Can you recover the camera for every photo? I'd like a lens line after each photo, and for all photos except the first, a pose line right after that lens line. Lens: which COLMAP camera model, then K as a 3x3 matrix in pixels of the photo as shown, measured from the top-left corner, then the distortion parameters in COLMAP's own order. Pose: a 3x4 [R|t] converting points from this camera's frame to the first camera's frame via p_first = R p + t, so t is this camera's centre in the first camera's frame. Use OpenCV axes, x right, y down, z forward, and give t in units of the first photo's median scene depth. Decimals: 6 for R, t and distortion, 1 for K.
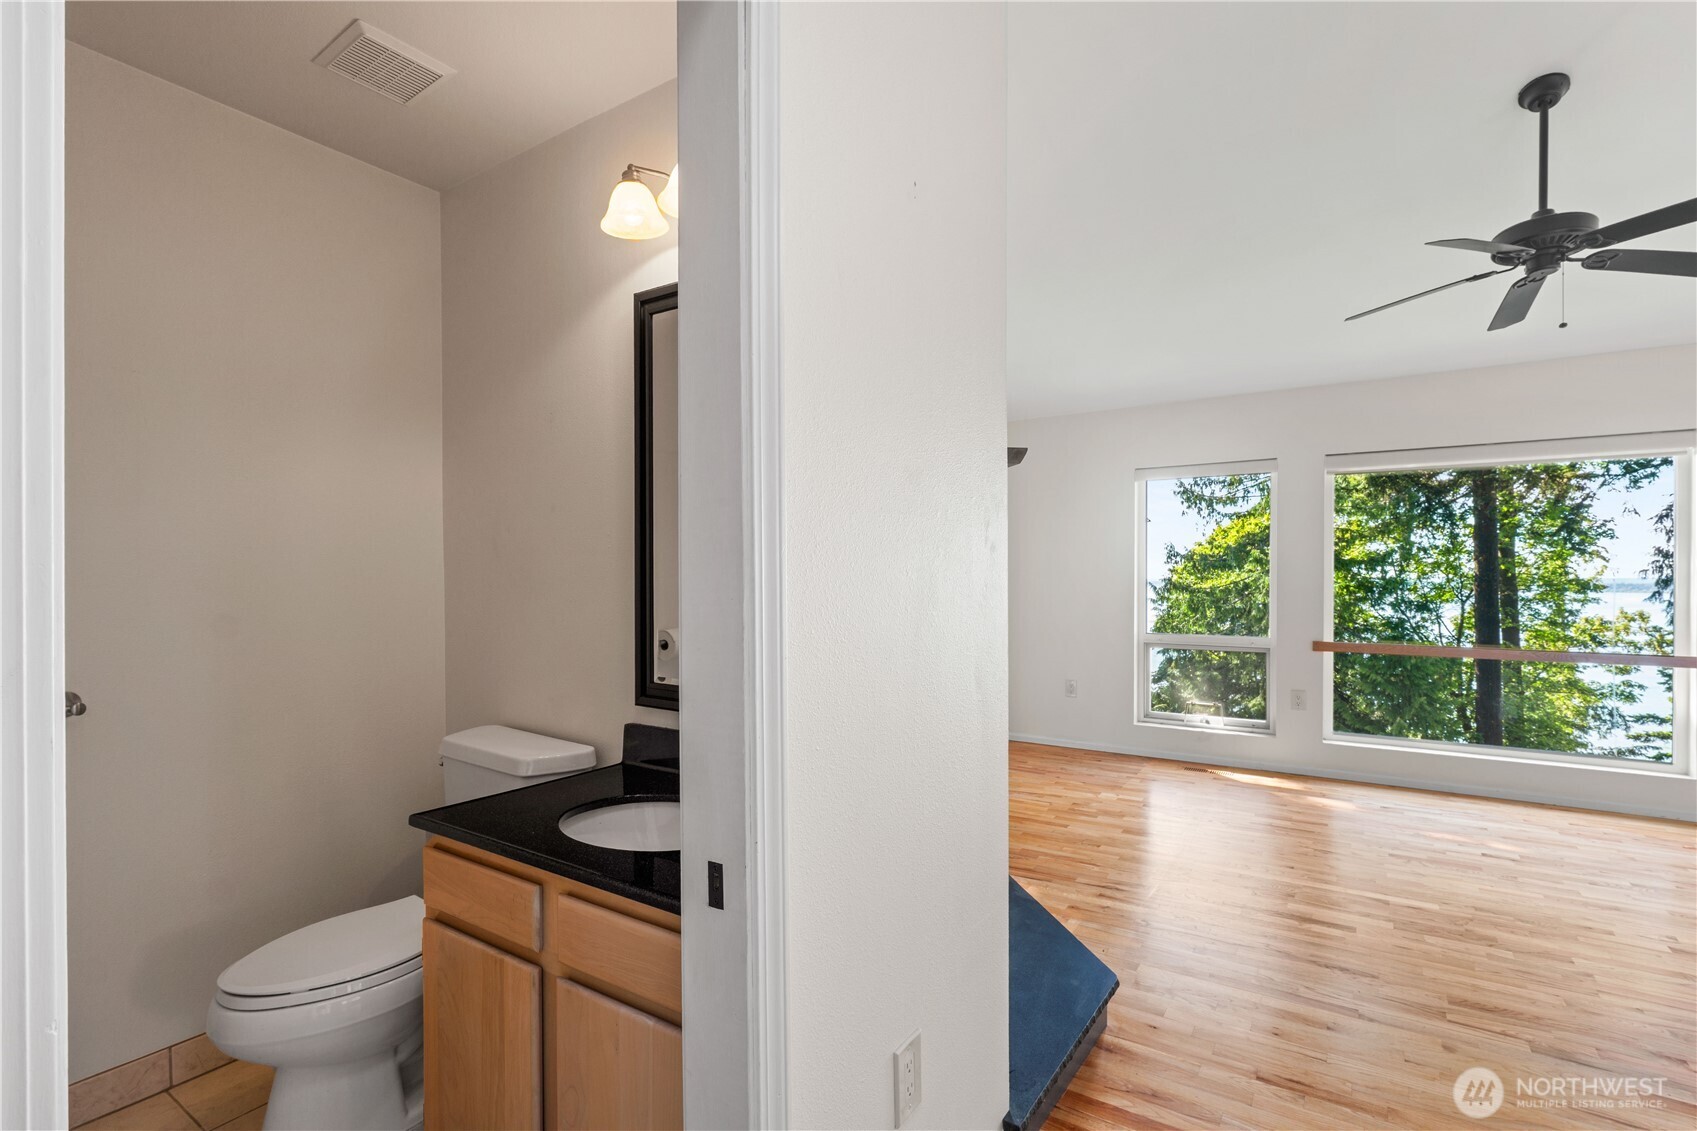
lens RADIAL K [[784.1, 0, 850.6], [0, 784.1, 578.2], [0, 0, 1]] dist [-0.008013, -0.000150]
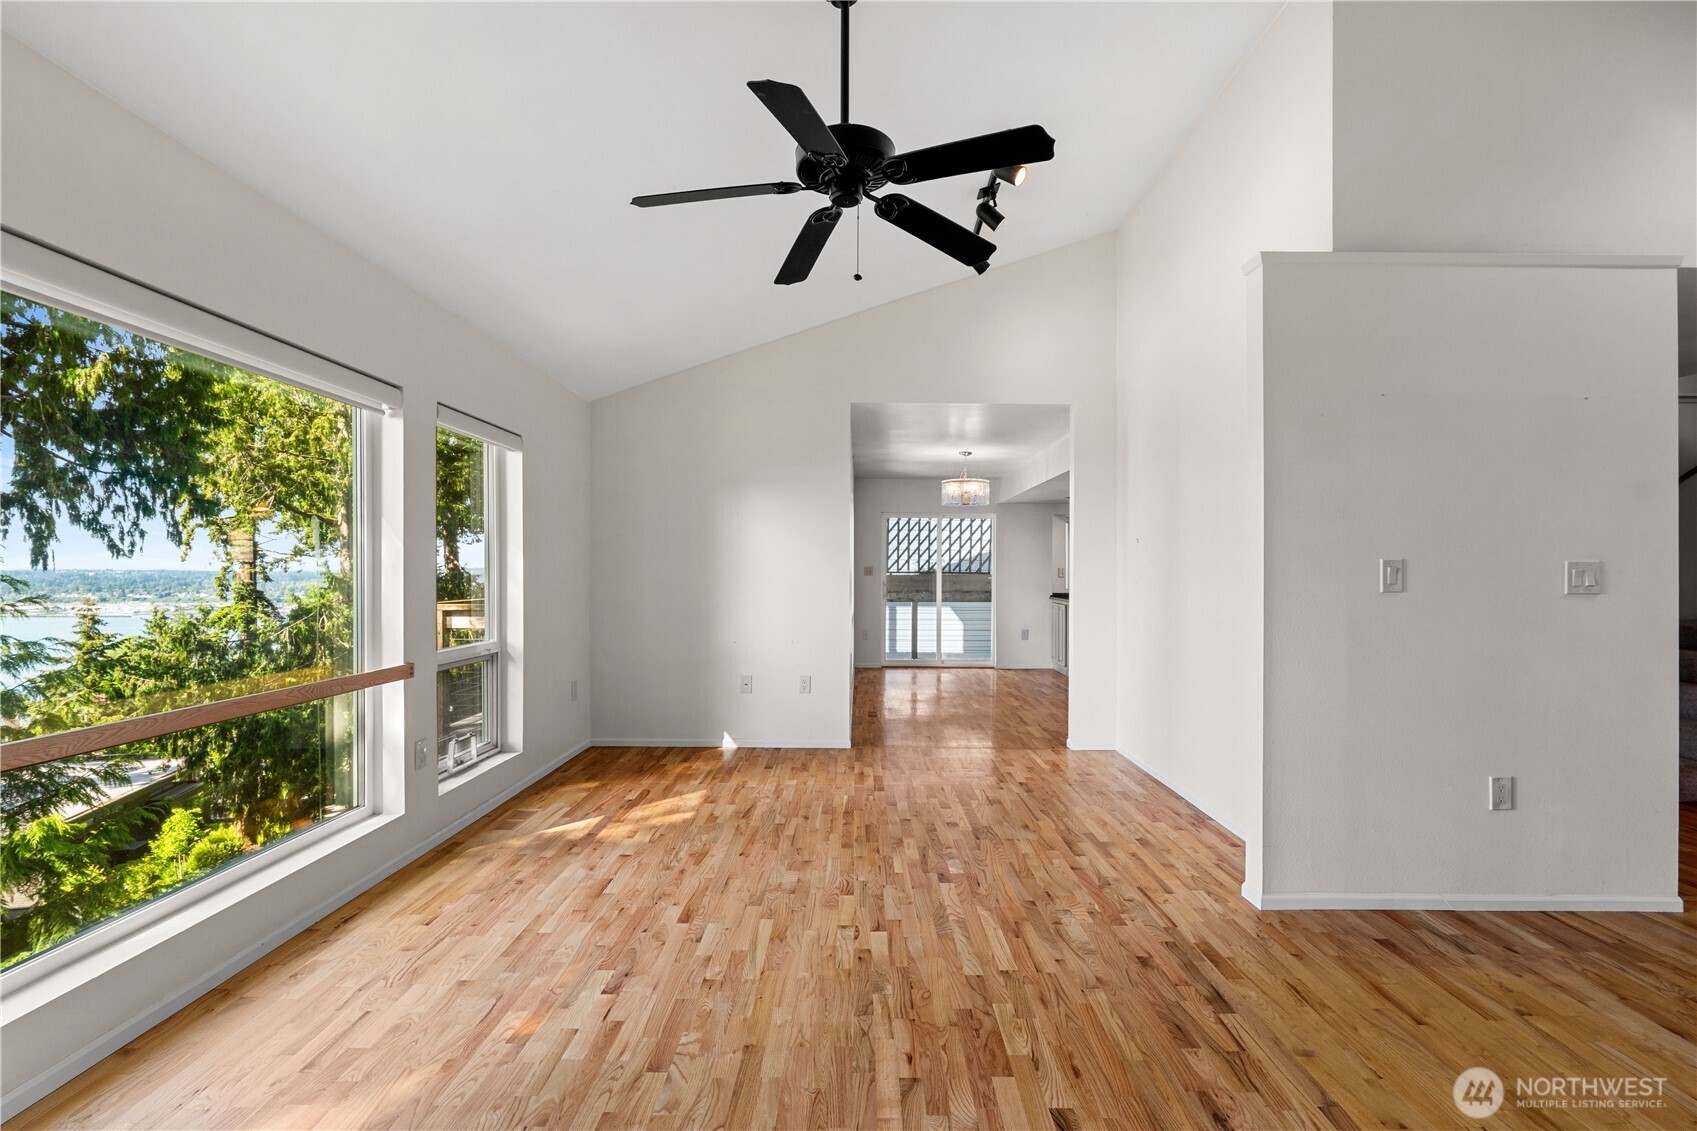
lens RADIAL K [[784.1, 0, 849.0], [0, 784.1, 566.8], [0, 0, 1]] dist [-0.008013, -0.000150]
pose [[-0.539401, 0.001605, 0.842048, 0.105750], [-0.002749, 0.999989, -0.003667, -0.001709], [-0.842045, -0.004293, -0.539391, 0.850220]]
